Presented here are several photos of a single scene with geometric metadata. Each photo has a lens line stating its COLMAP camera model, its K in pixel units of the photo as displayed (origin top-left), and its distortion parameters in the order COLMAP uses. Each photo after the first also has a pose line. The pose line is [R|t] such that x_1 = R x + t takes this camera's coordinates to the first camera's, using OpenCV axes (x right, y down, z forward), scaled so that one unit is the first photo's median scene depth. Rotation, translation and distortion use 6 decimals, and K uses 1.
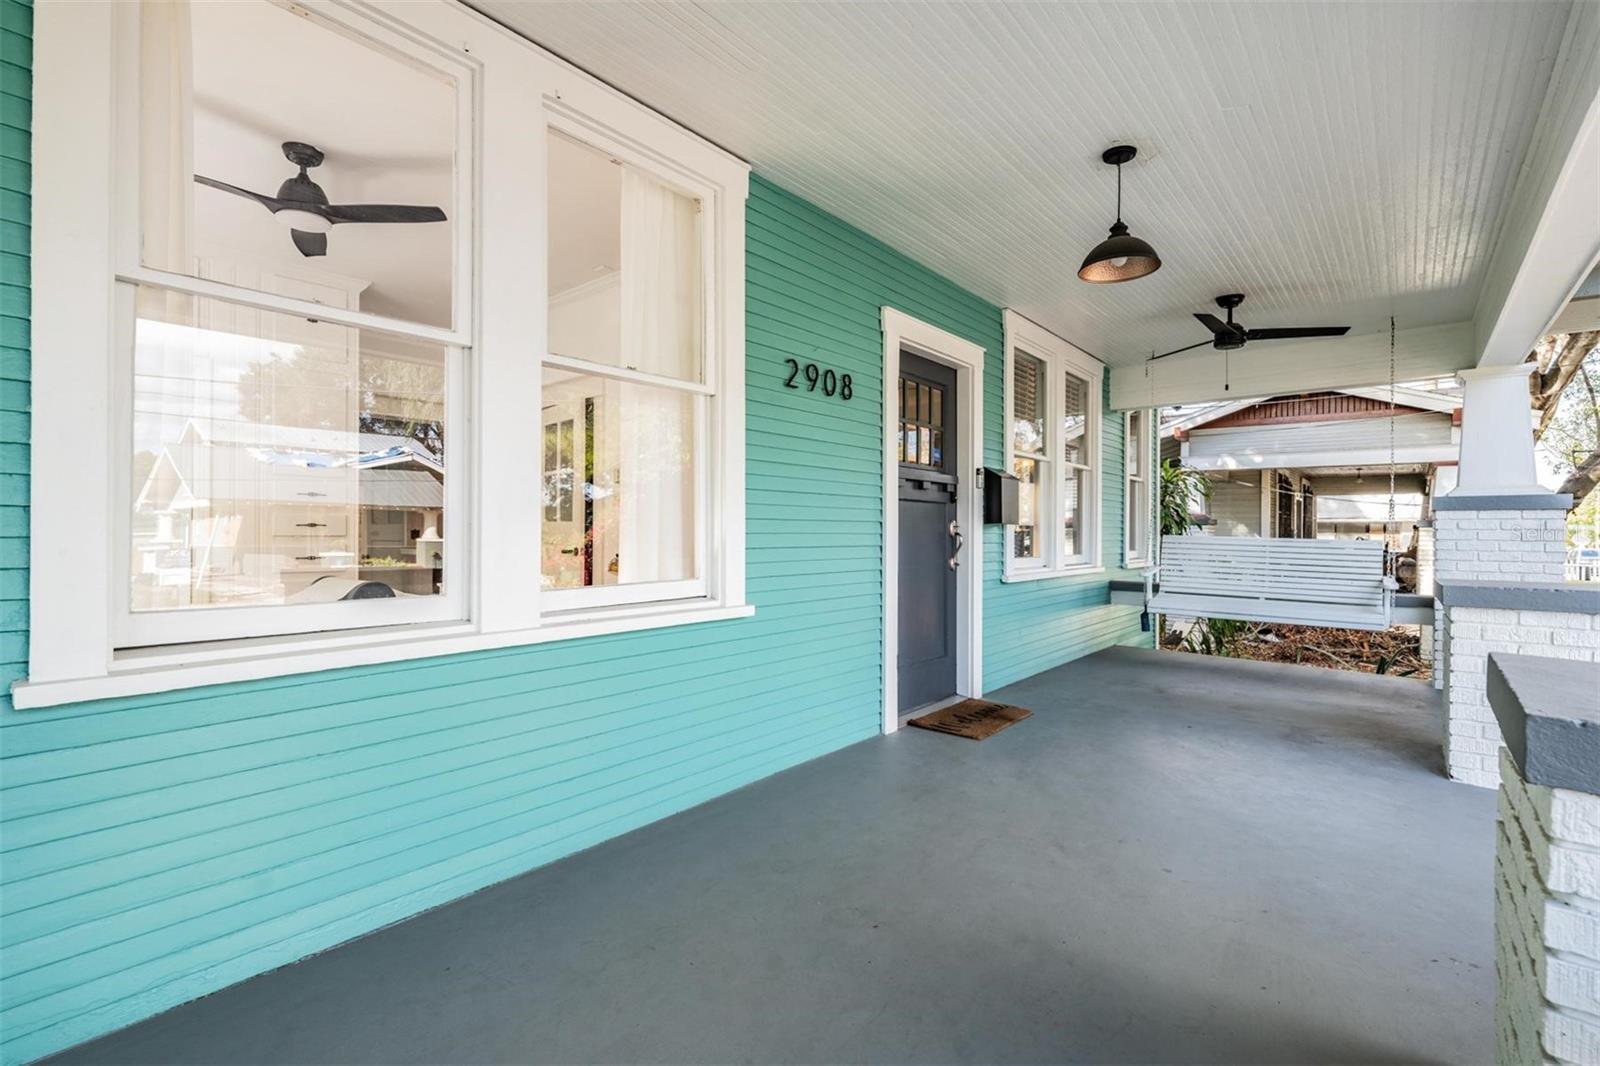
lens RADIAL K [[727.1, 0, 801.8], [0, 727.1, 526.6], [0, 0, 1]] dist [0.006152, -0.001317]
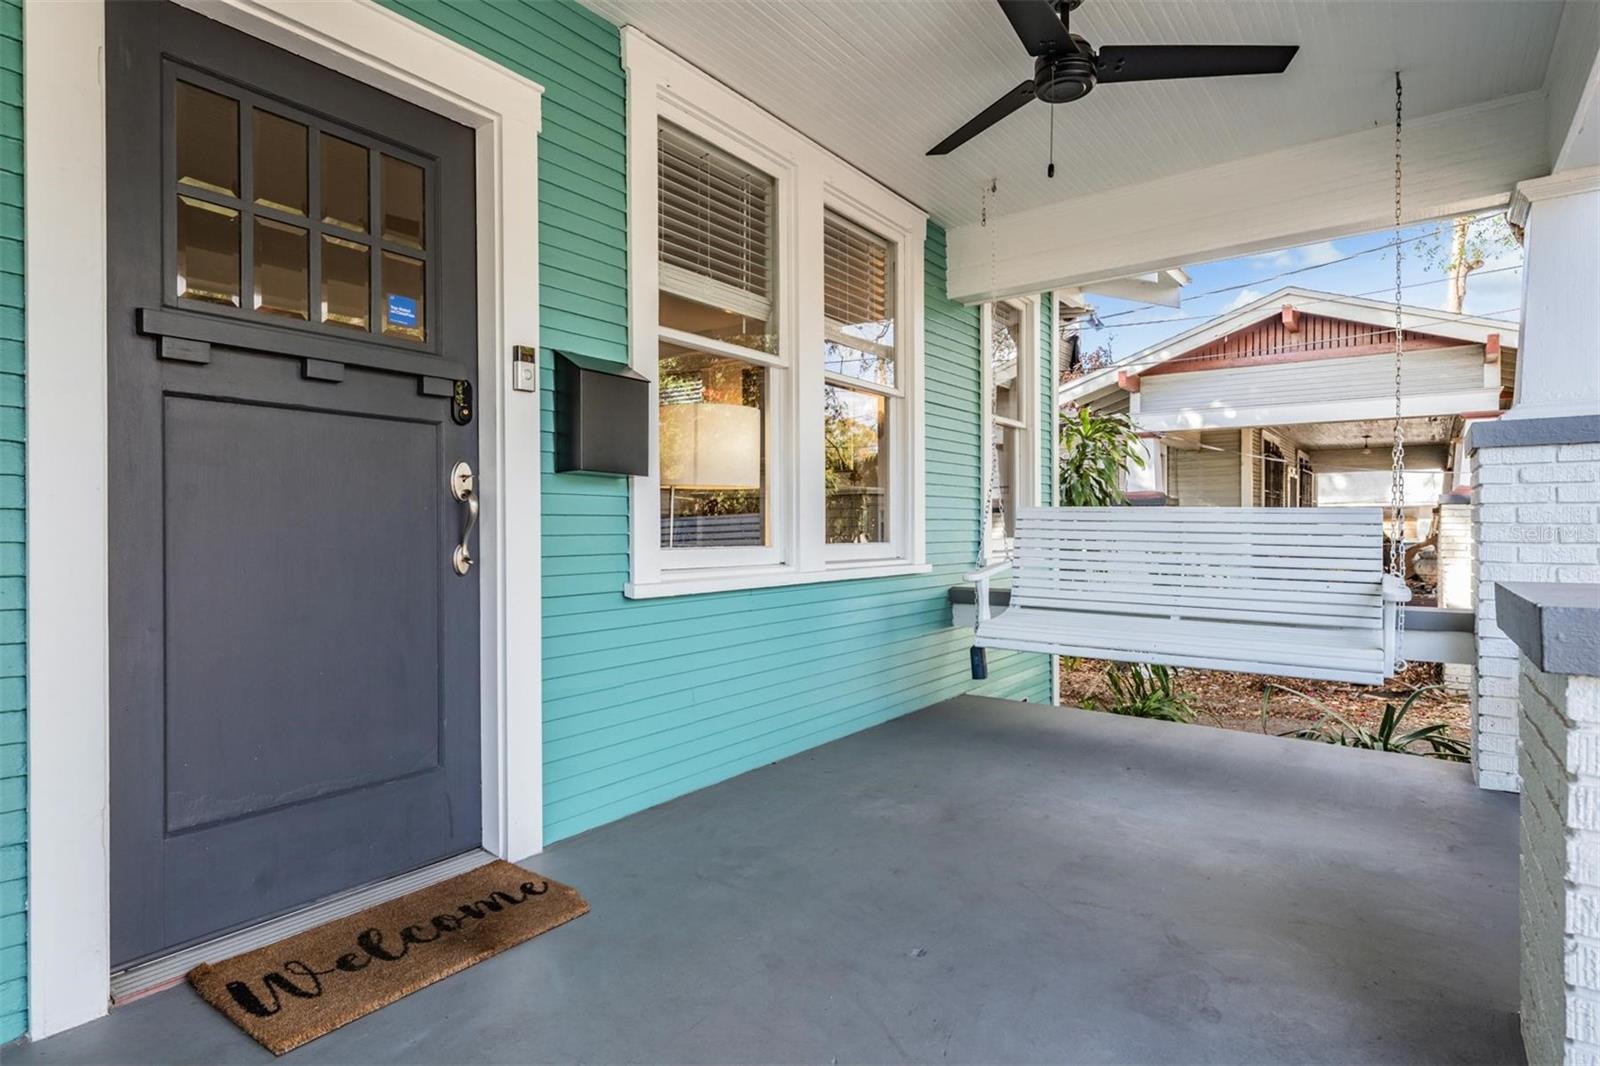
lens RADIAL K [[841.5, 0, 805.9], [0, 841.5, 526.9], [0, 0, 1]] dist [0.007914, 0.001340]
pose [[0.998145, -0.009241, 0.060175, 0.354457], [0.008930, 0.999945, 0.005435, 0.027448], [-0.060222, -0.004887, 0.998173, 0.428795]]
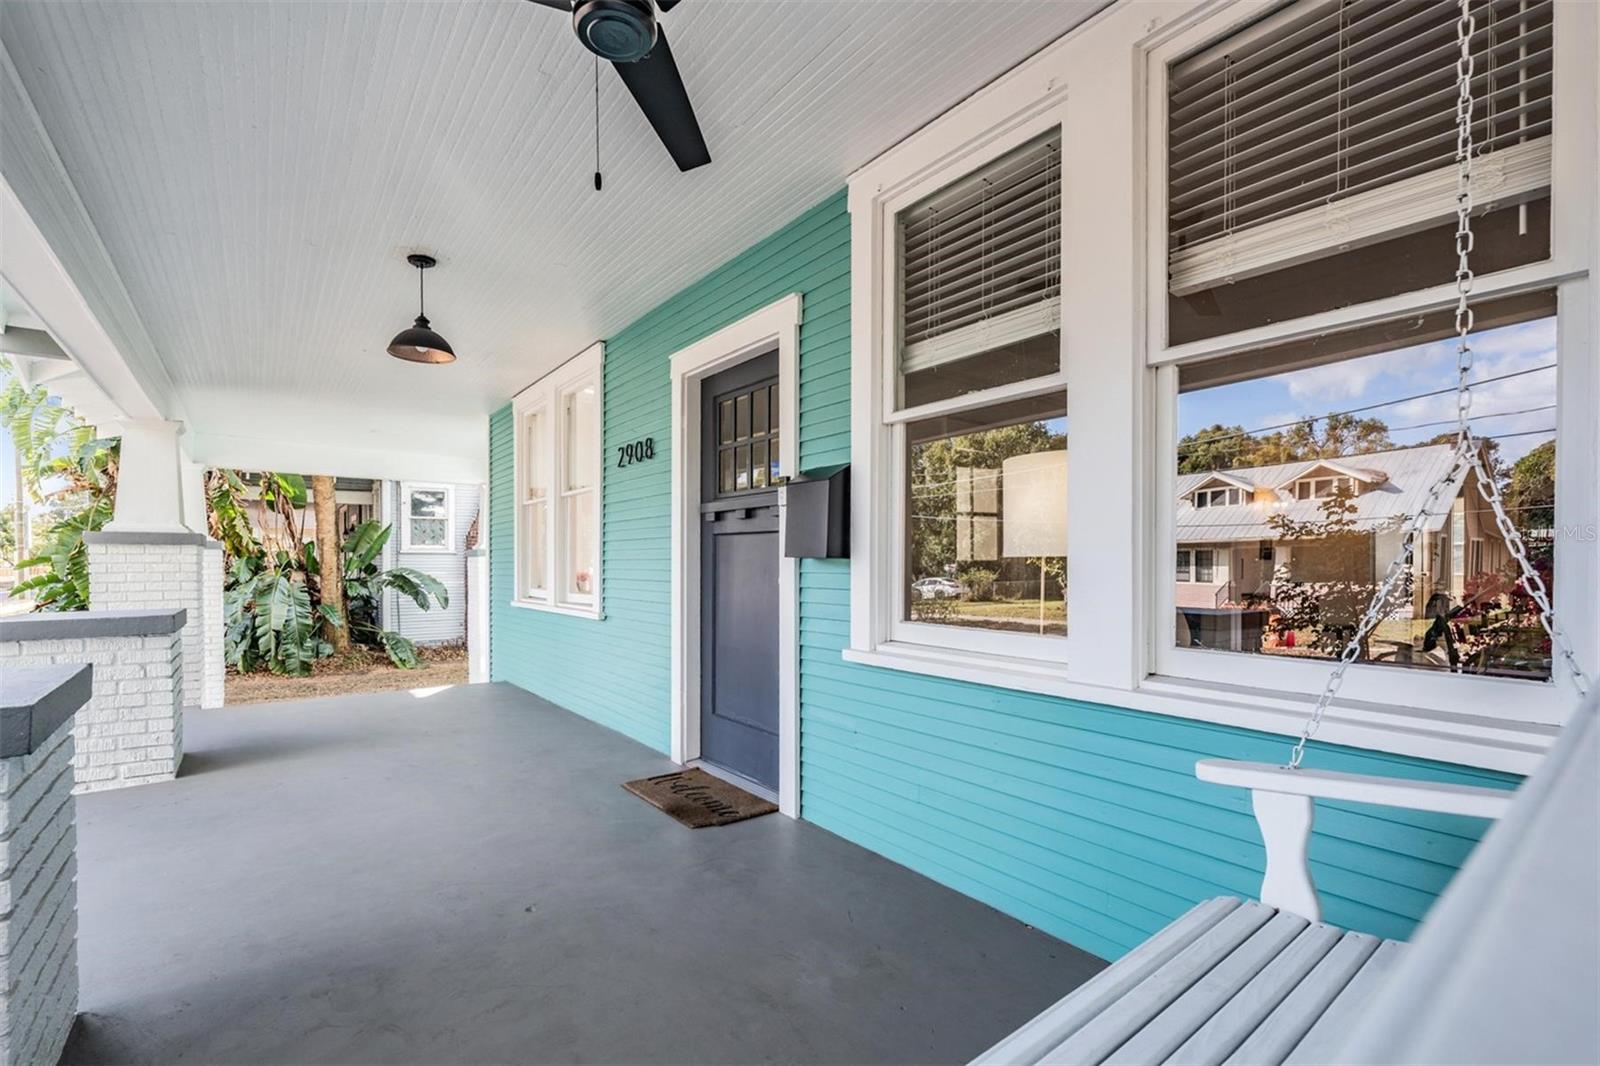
lens RADIAL K [[727.1, 0, 767.8], [0, 727.1, 569.9], [0, 0, 1]] dist [0.006152, -0.001317]
pose [[-0.260854, -0.000585, -0.965378, 0.830406], [-0.000912, 1.000000, -0.000360, 0.006863], [0.965378, 0.000786, -0.260855, 1.066671]]
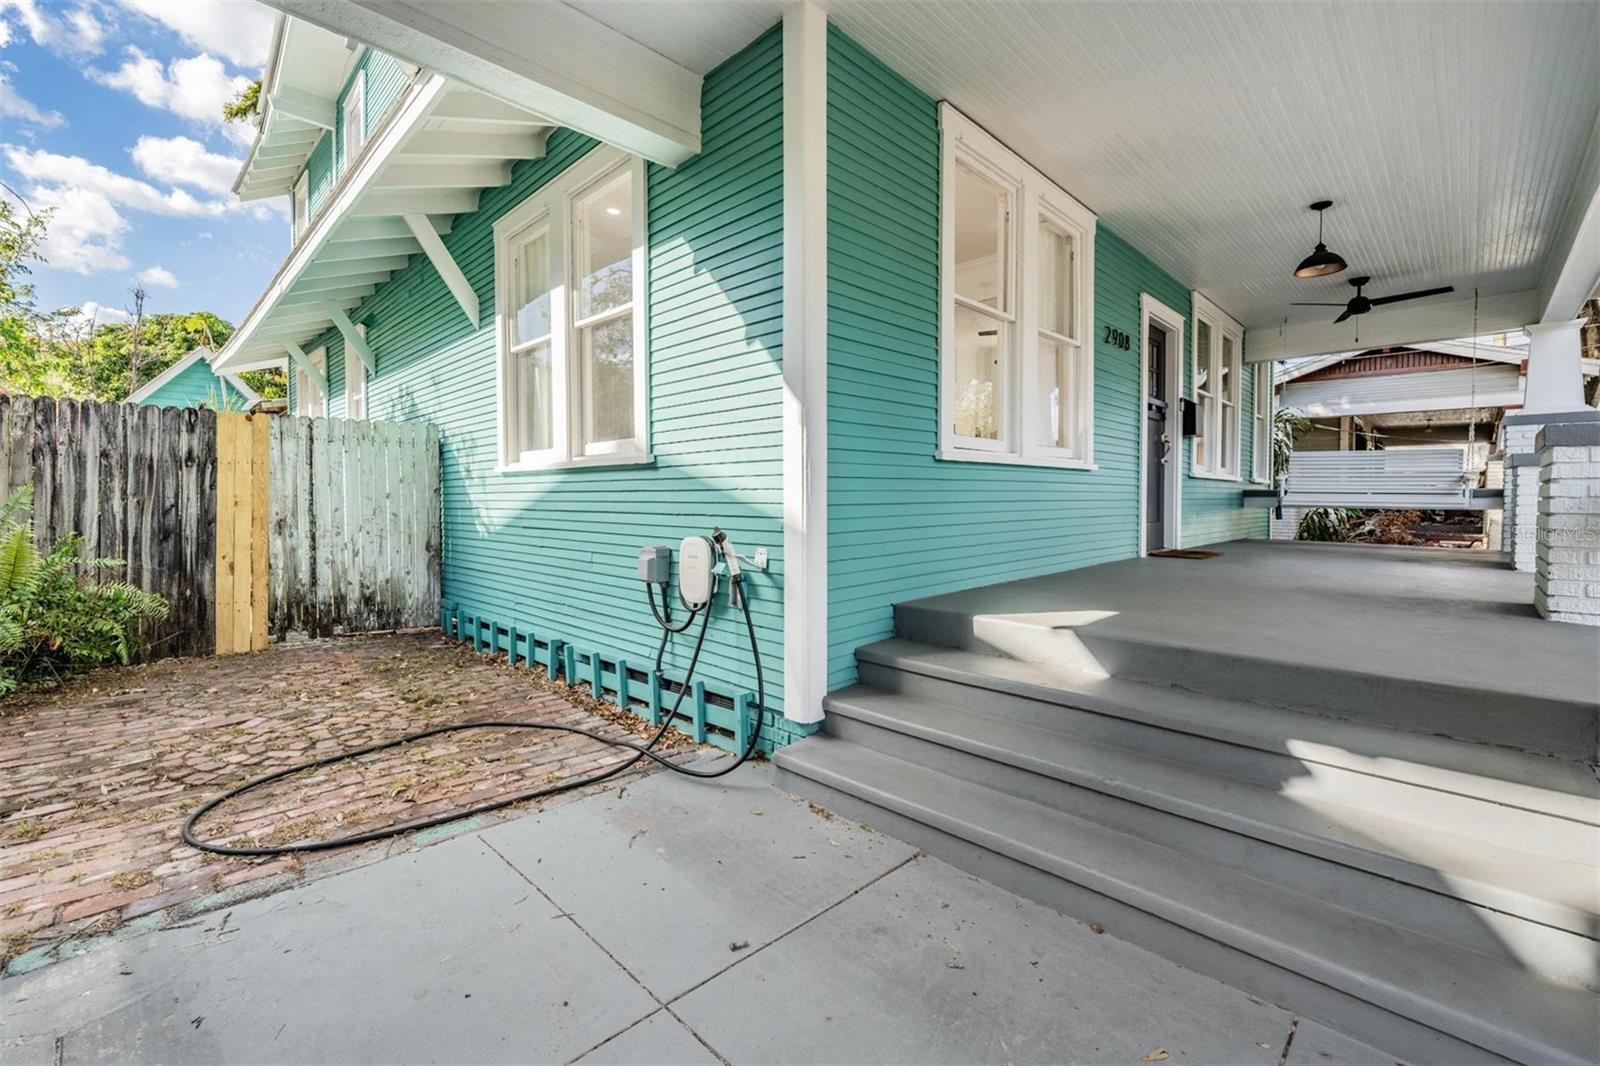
lens RADIAL K [[690.7, 0, 787.0], [0, 690.7, 513.9], [0, 0, 1]] dist [0.000533, -0.001353]
pose [[0.996367, -0.001269, -0.085150, -0.415769], [0.003592, 0.999625, 0.027133, 0.109308], [0.085084, -0.027340, 0.995999, -0.464946]]
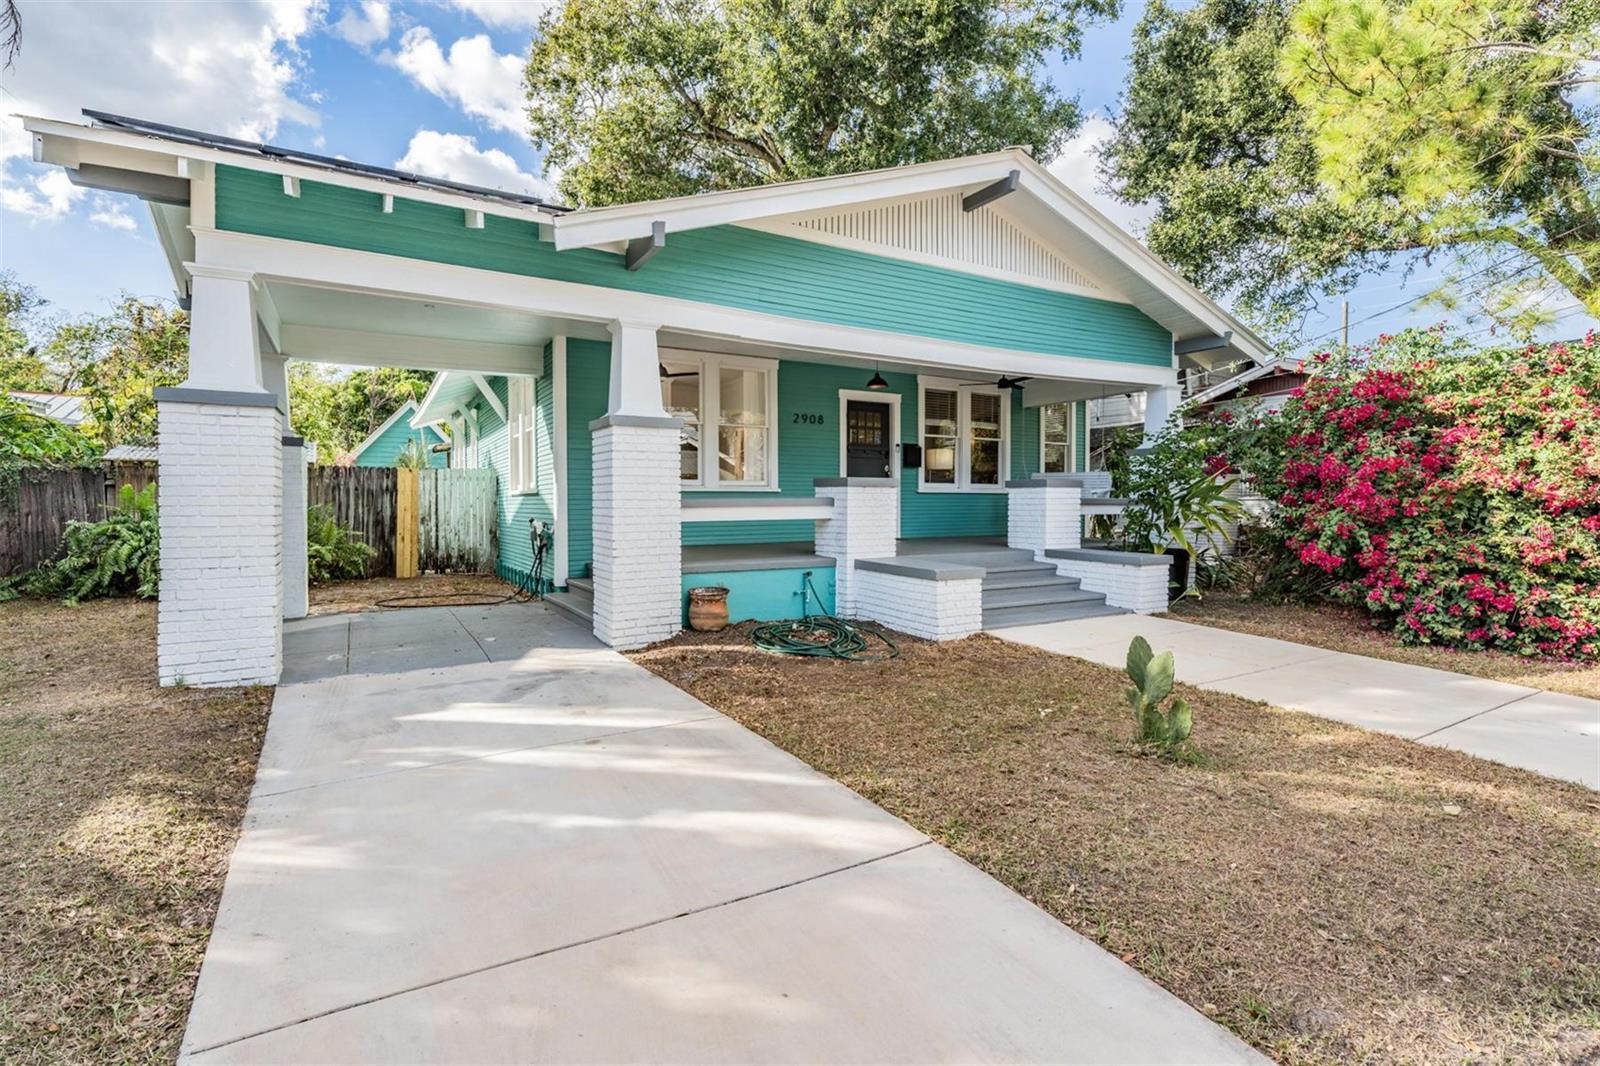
lens RADIAL K [[786.8, 0, 781.5], [0, 786.8, 519.0], [0, 0, 1]] dist [0.009628, -0.000895]
pose [[0.933392, 0.000076, -0.358858, 0.760581], [0.007837, 0.999757, 0.020598, 0.105715], [0.358772, -0.022038, 0.933165, -1.480972]]
